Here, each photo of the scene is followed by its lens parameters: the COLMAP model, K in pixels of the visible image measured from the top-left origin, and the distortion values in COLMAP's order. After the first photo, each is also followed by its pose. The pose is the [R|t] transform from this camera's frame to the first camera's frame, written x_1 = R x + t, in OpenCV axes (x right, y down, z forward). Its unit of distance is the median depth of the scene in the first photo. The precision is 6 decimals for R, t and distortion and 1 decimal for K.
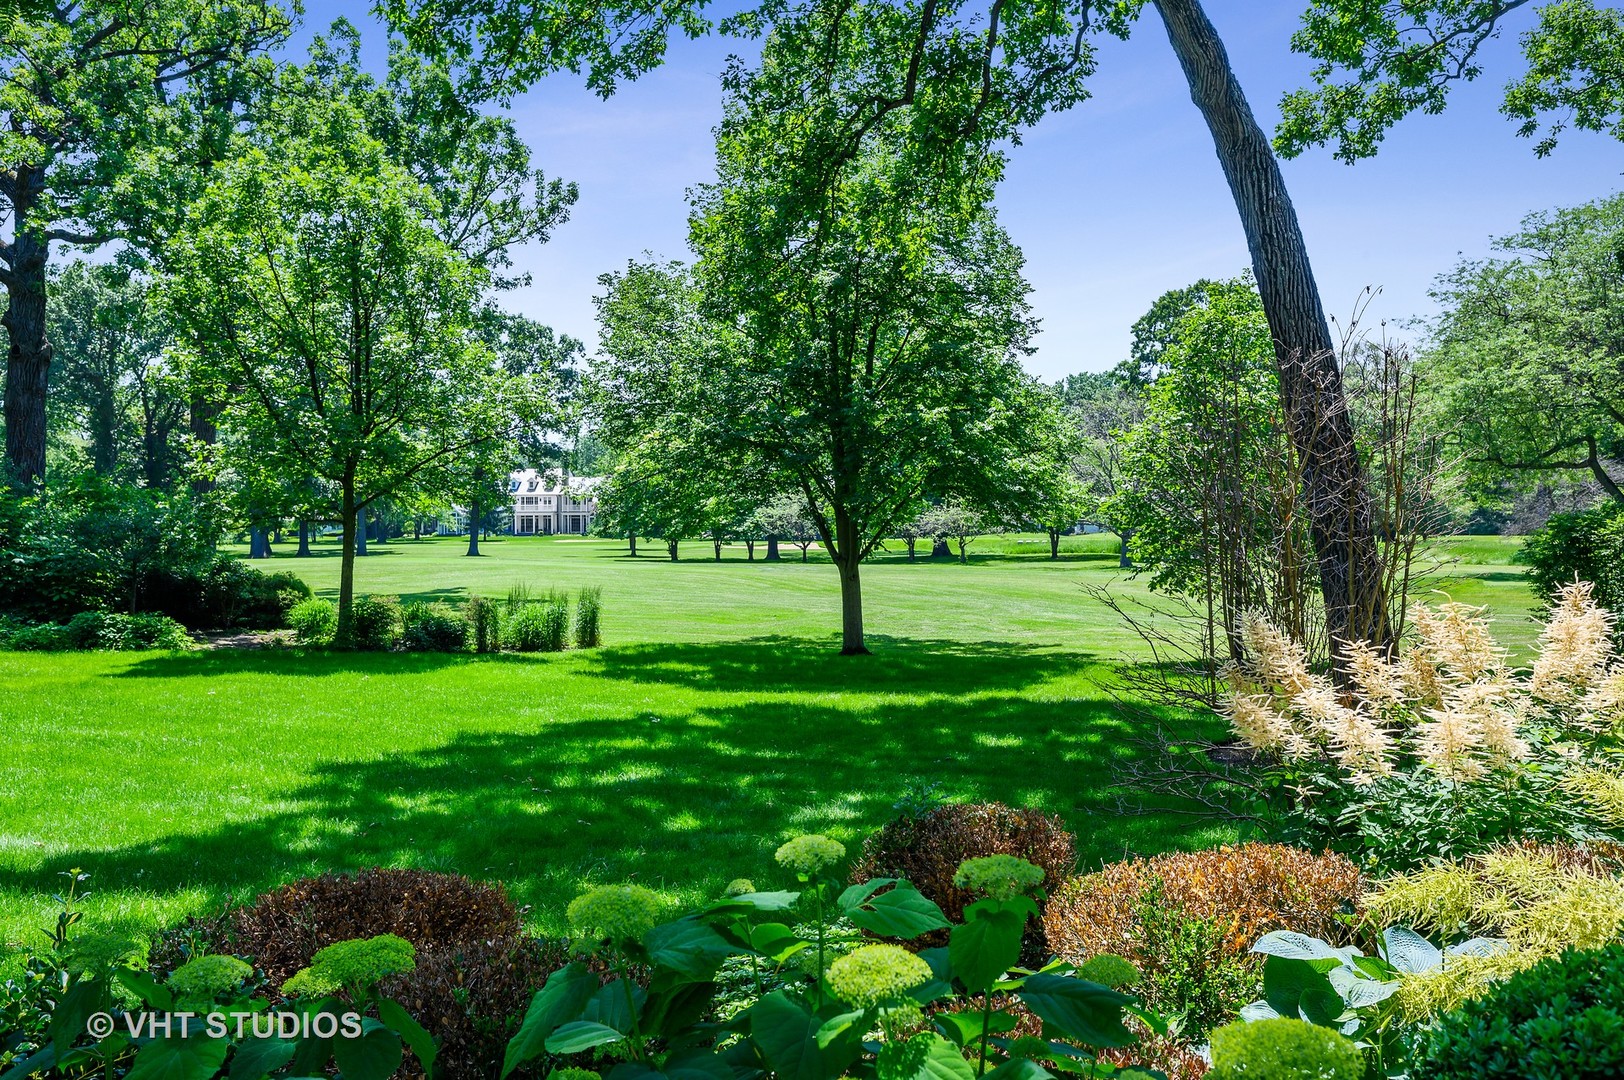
lens RADIAL K [[1419.1, 0, 815.6], [0, 1419.1, 510.0], [0, 0, 1]] dist [-0.001868, -0.006940]
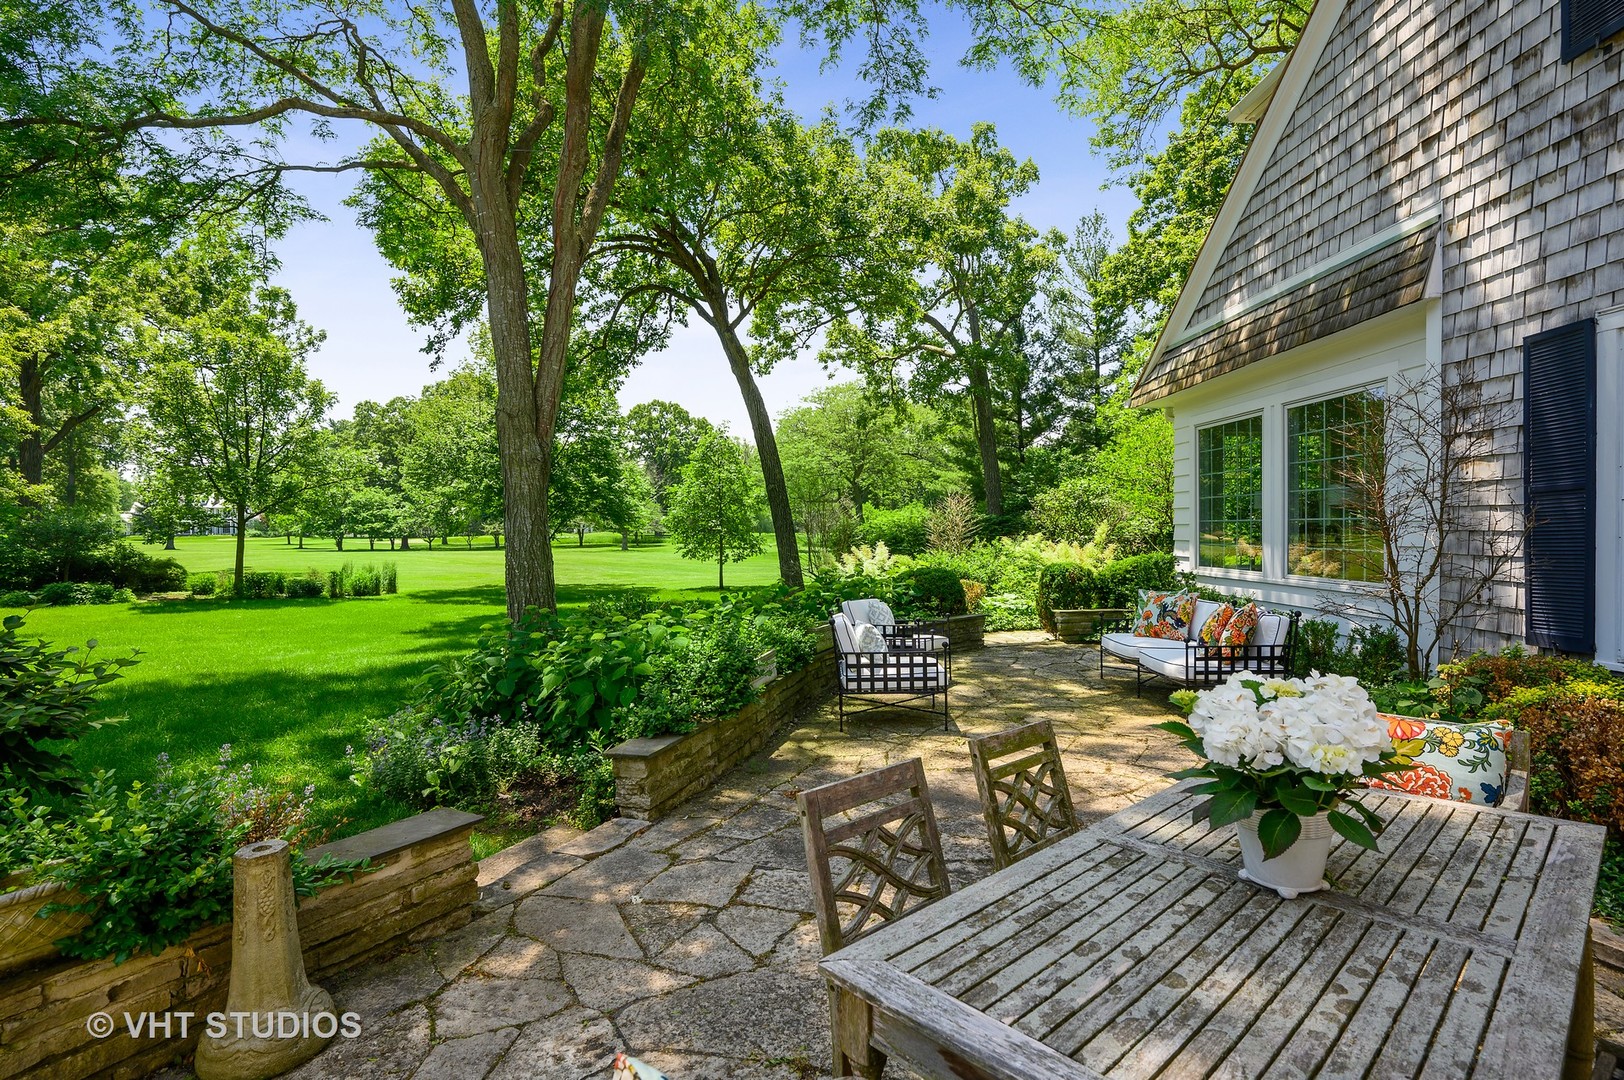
lens RADIAL K [[805.5, 0, 820.1], [0, 805.5, 528.8], [0, 0, 1]] dist [0.006917, 0.000408]
pose [[0.881791, -0.002556, 0.471633, -0.167268], [-0.003000, 0.999935, 0.011027, -0.004061], [-0.471631, -0.011139, 0.881726, -0.234899]]
